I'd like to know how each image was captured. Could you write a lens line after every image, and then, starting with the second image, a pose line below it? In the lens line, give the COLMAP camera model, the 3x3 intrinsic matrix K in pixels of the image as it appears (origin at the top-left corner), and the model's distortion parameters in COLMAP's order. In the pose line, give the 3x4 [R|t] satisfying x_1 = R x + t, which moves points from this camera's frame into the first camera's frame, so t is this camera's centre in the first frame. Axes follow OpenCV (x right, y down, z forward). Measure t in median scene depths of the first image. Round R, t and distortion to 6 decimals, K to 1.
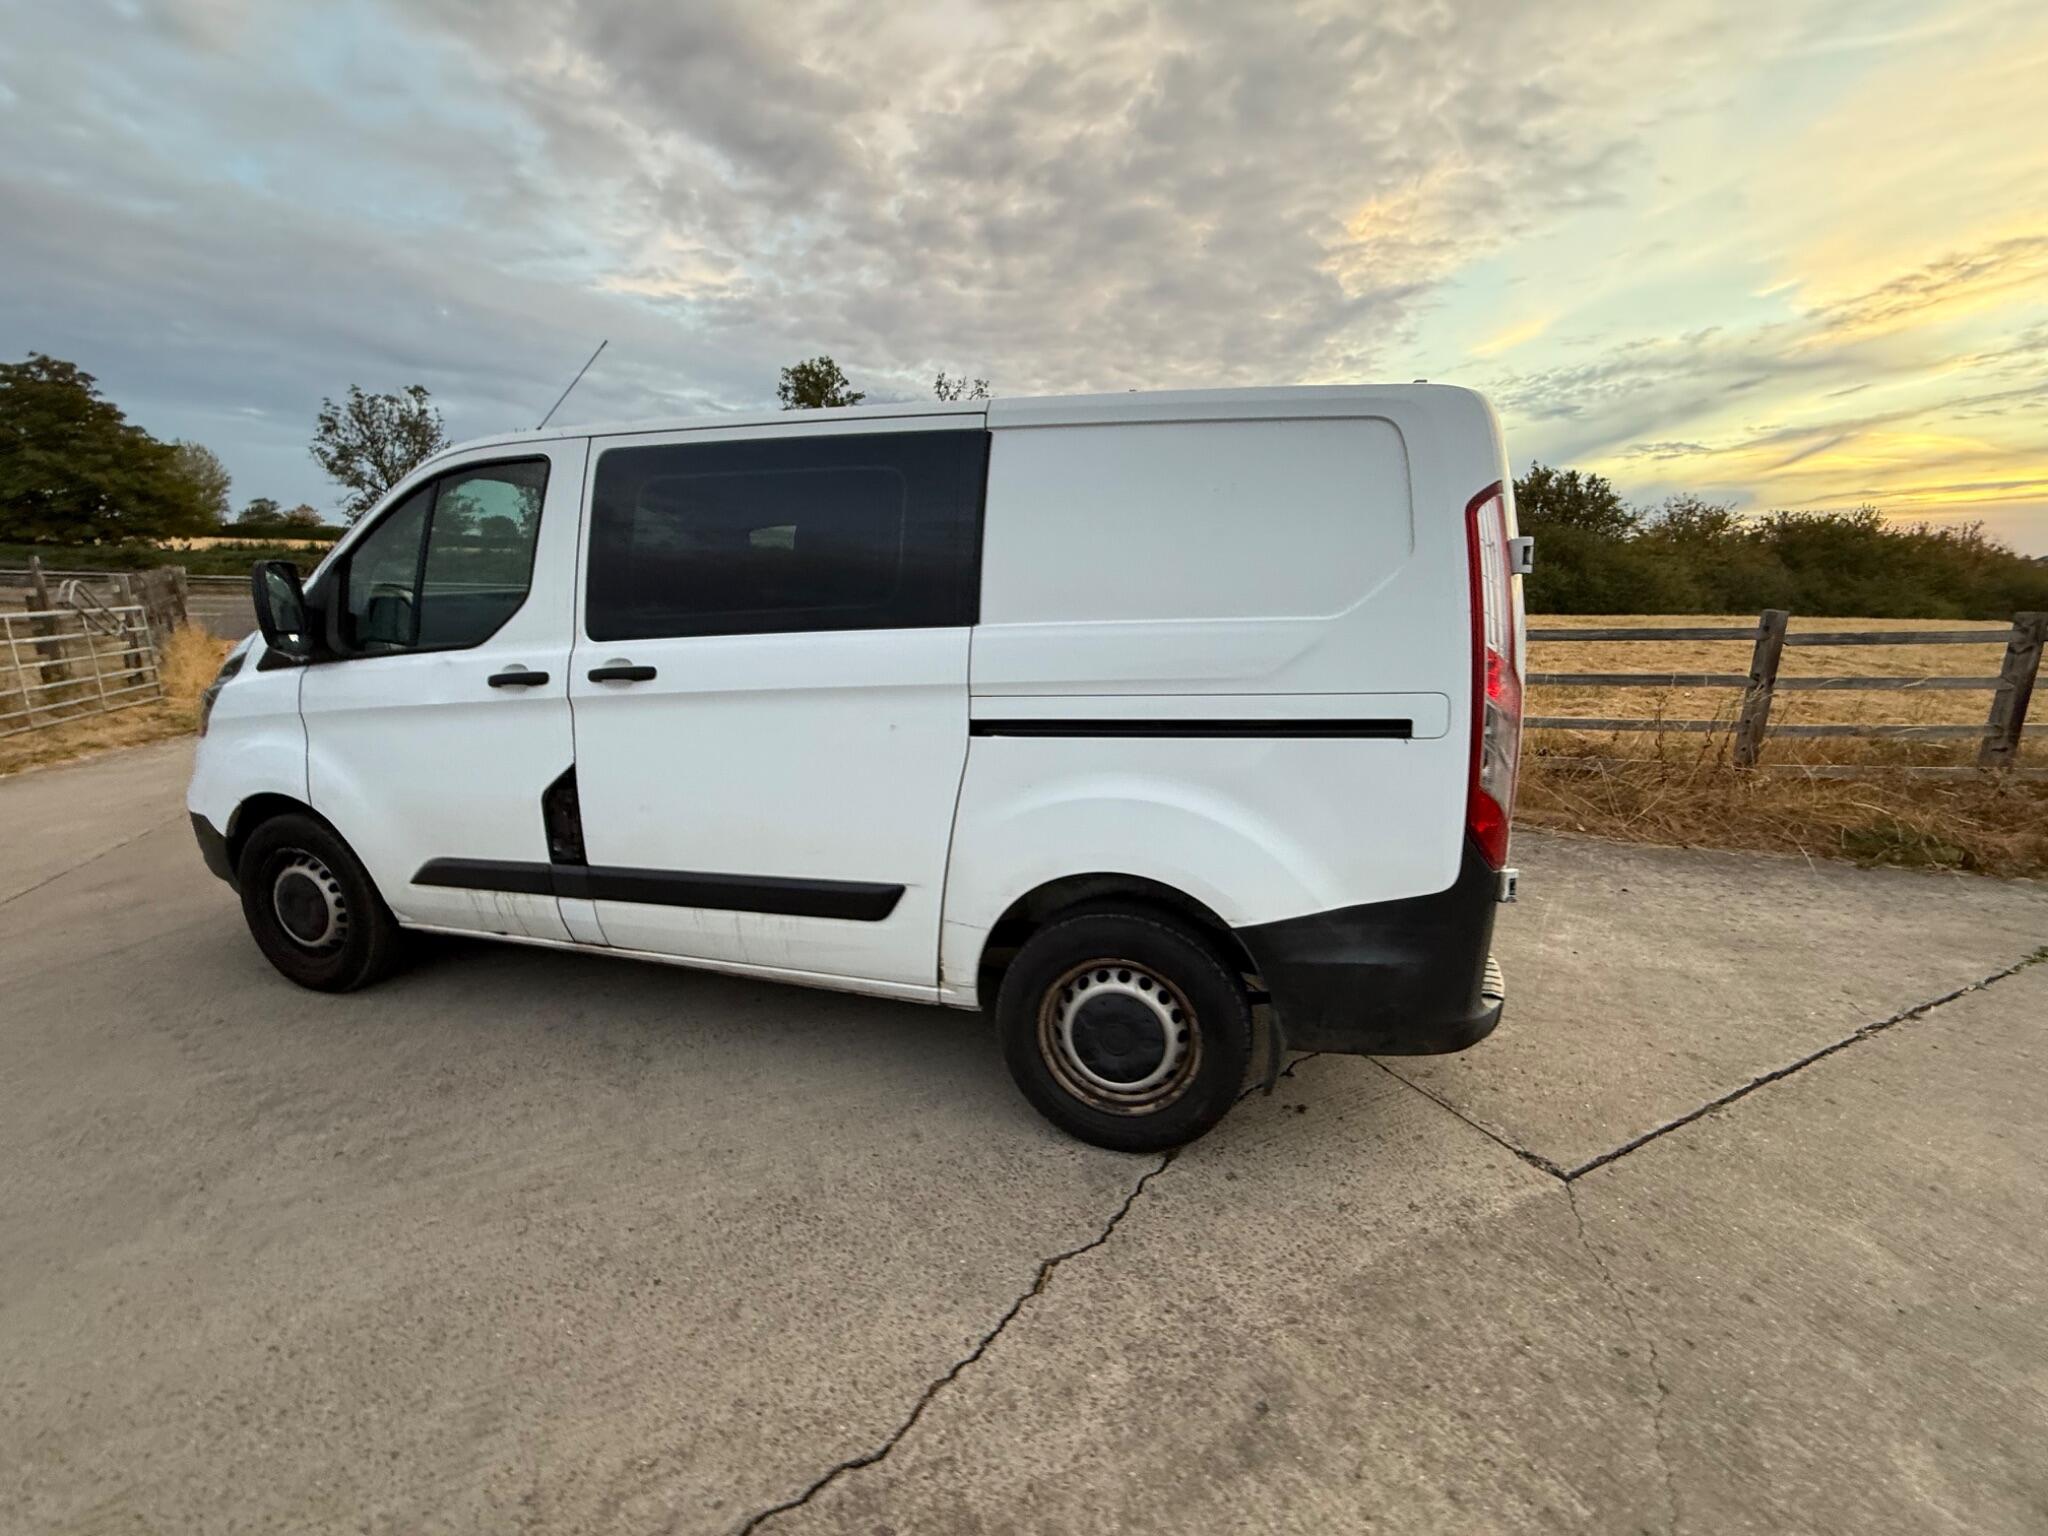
lens RADIAL K [[814.2, 0, 1019.1], [0, 814.2, 781.9], [0, 0, 1]] dist [-0.000590, -0.000084]
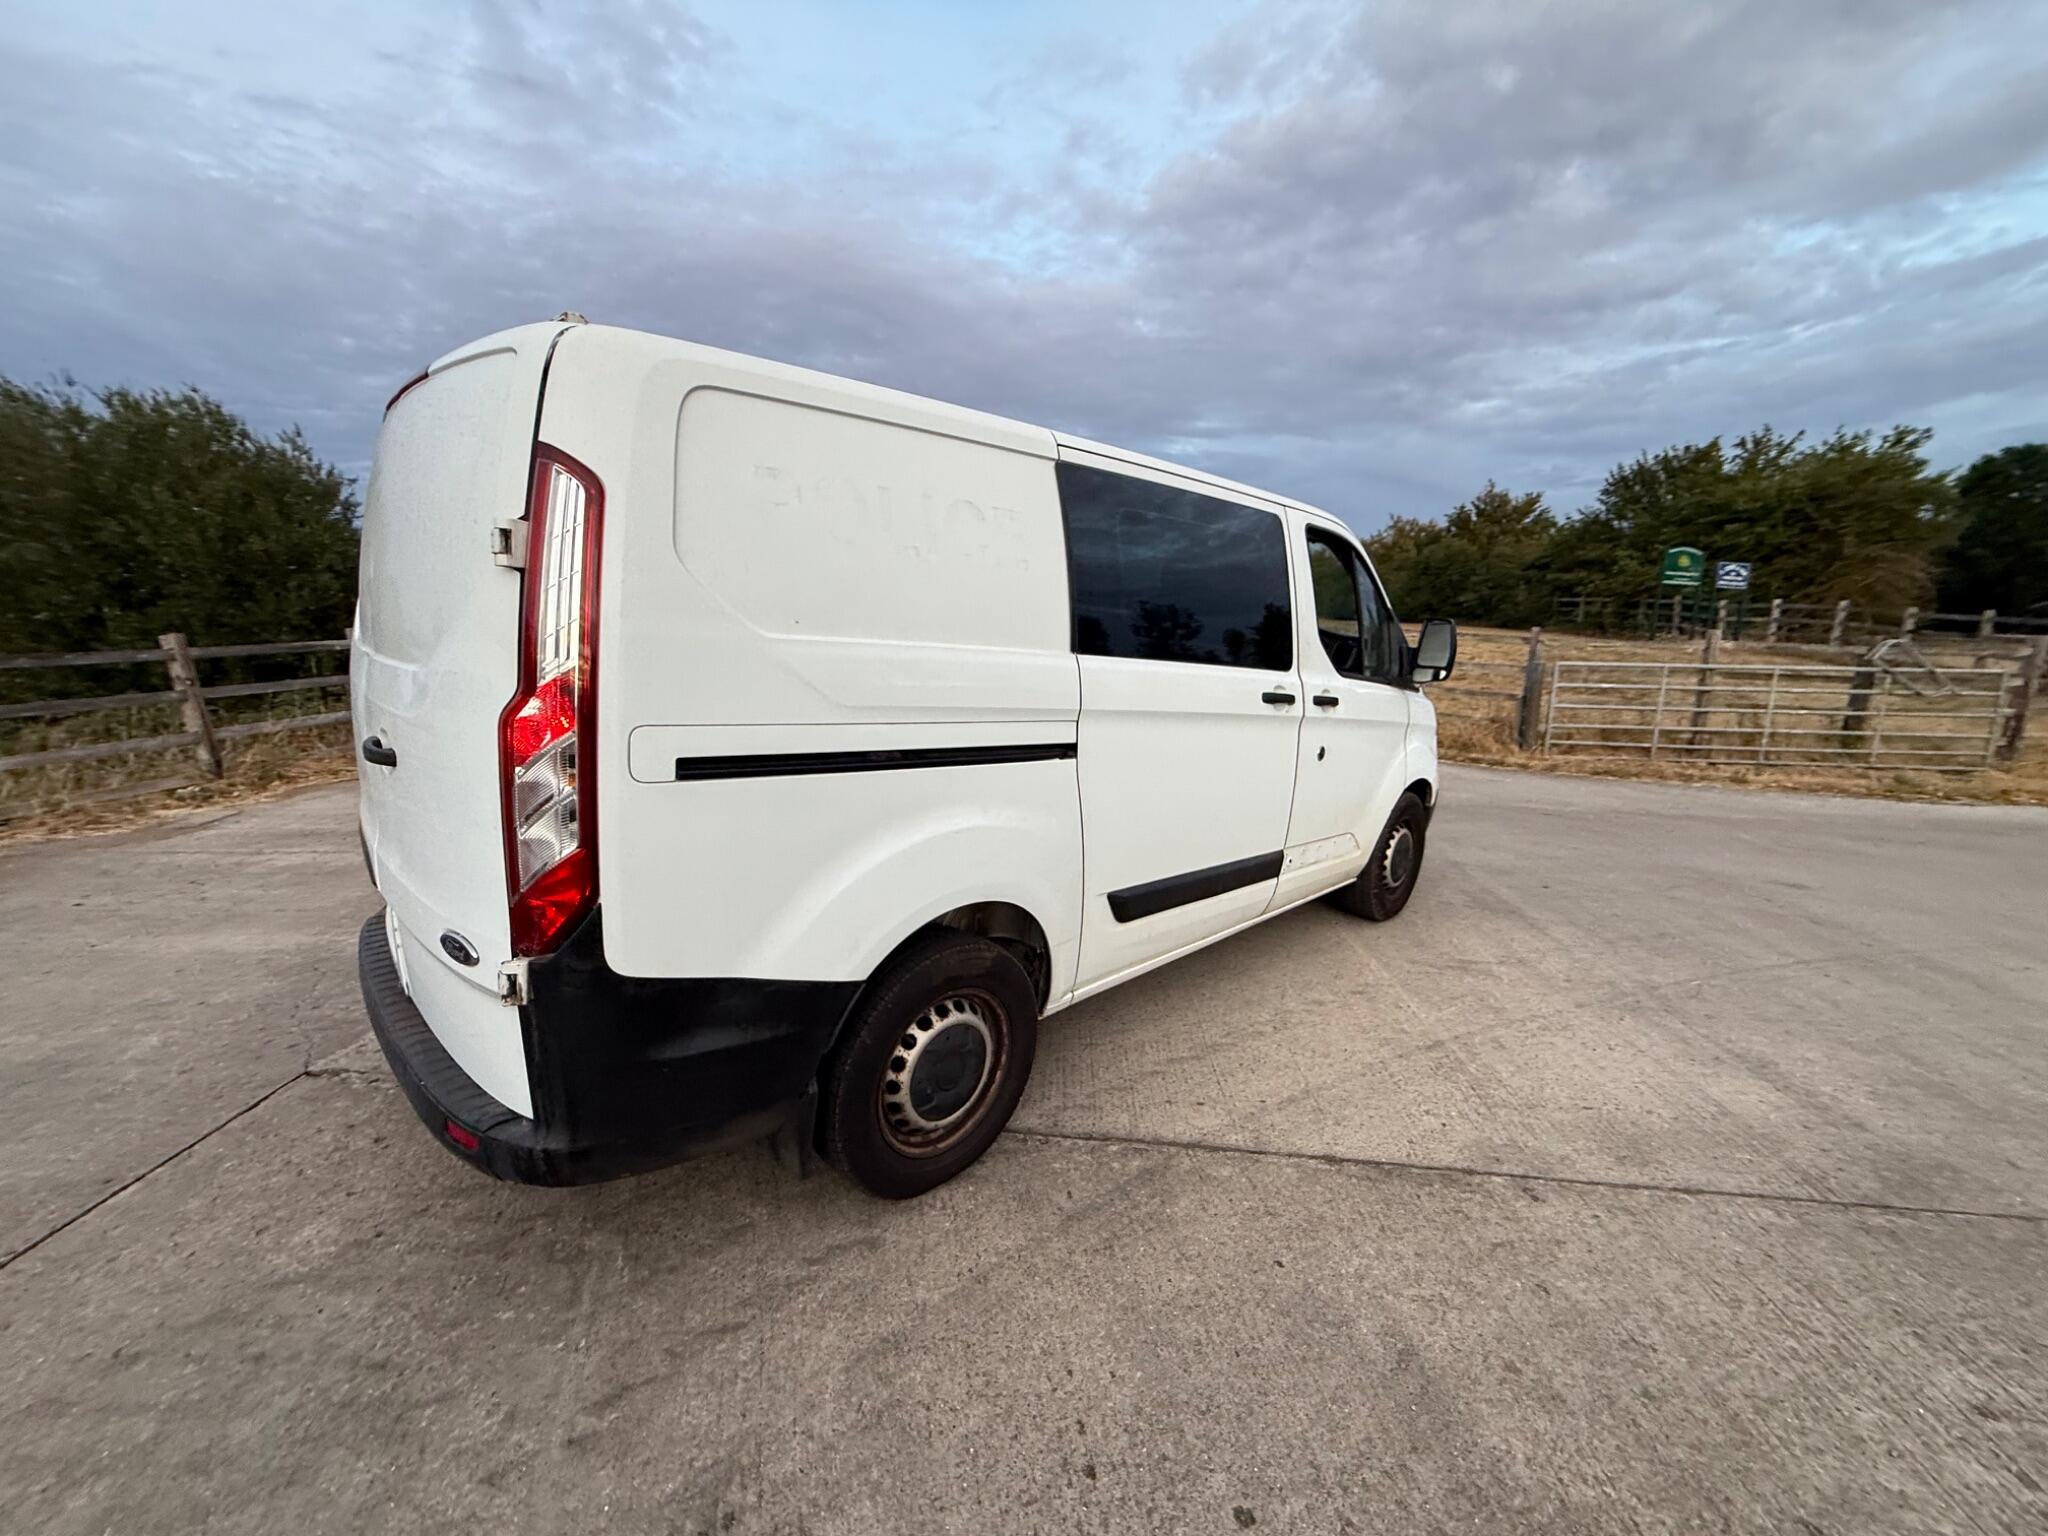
lens RADIAL K [[814.2, 0, 1019.4], [0, 814.2, 774.7], [0, 0, 1]] dist [-0.000590, -0.000084]
pose [[-0.486873, 0.135105, -0.862961, 0.981158], [-0.227803, 0.934134, 0.274772, -0.410581], [0.843244, 0.330365, -0.424027, 1.939479]]
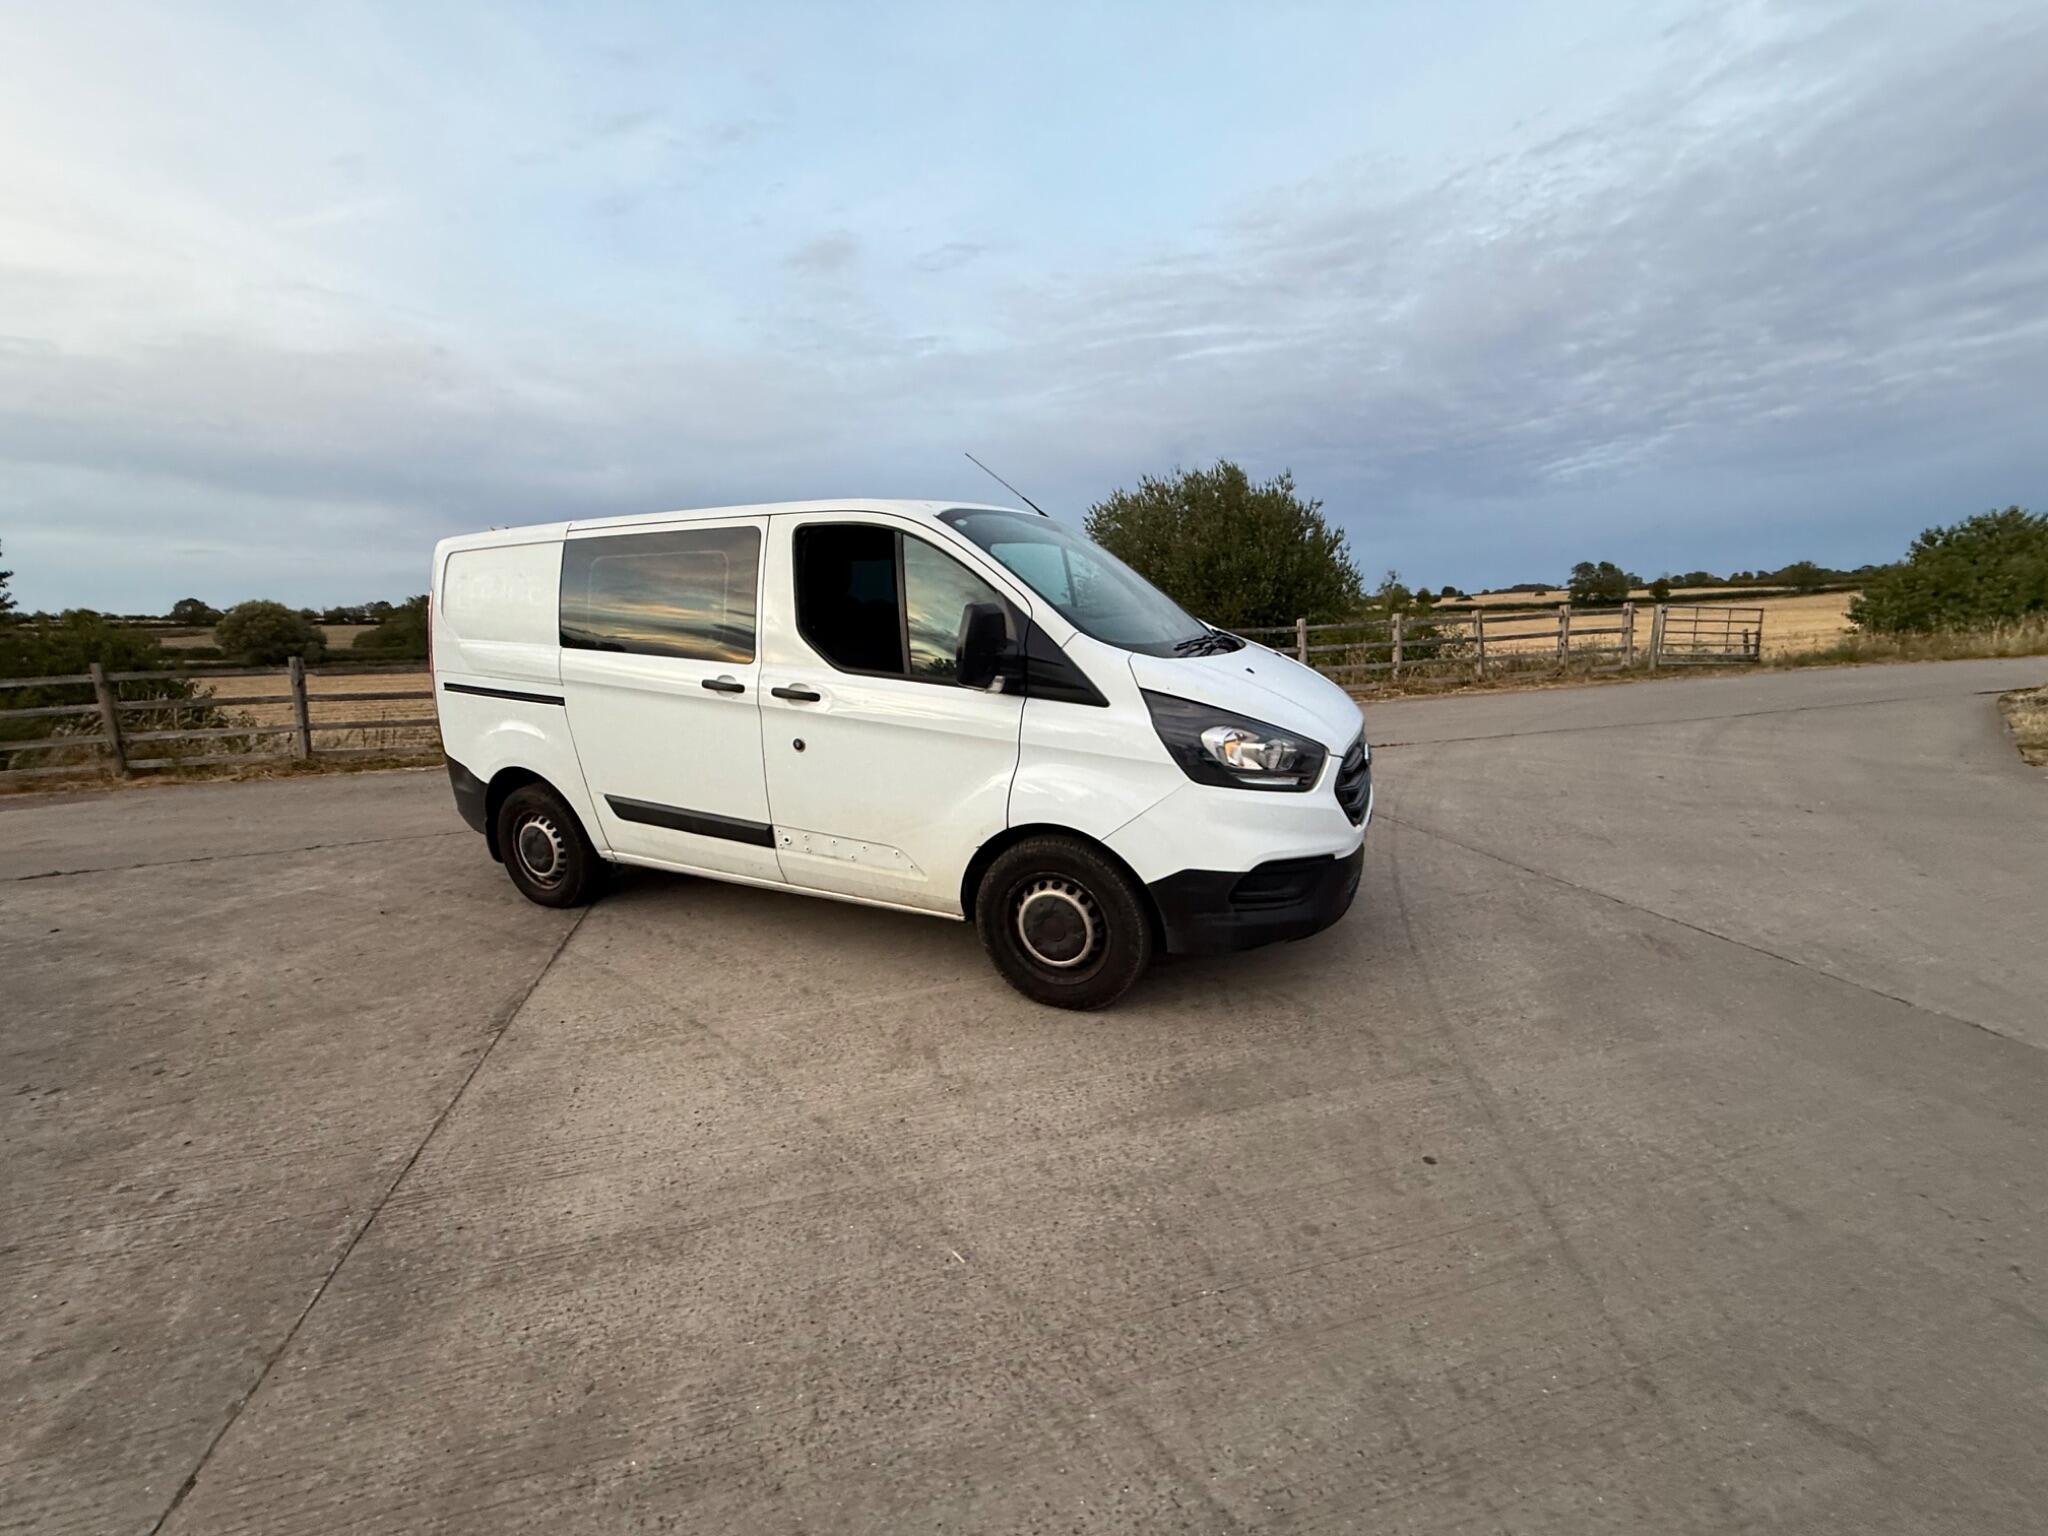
lens RADIAL K [[814.2, 0, 1019.6], [0, 814.2, 776.8], [0, 0, 1]] dist [-0.000590, -0.000084]
pose [[-0.987091, -0.020173, 0.158886, -0.974309], [0.048167, 0.908722, 0.414614, -0.689842], [-0.152747, 0.416915, -0.896019, 2.964702]]
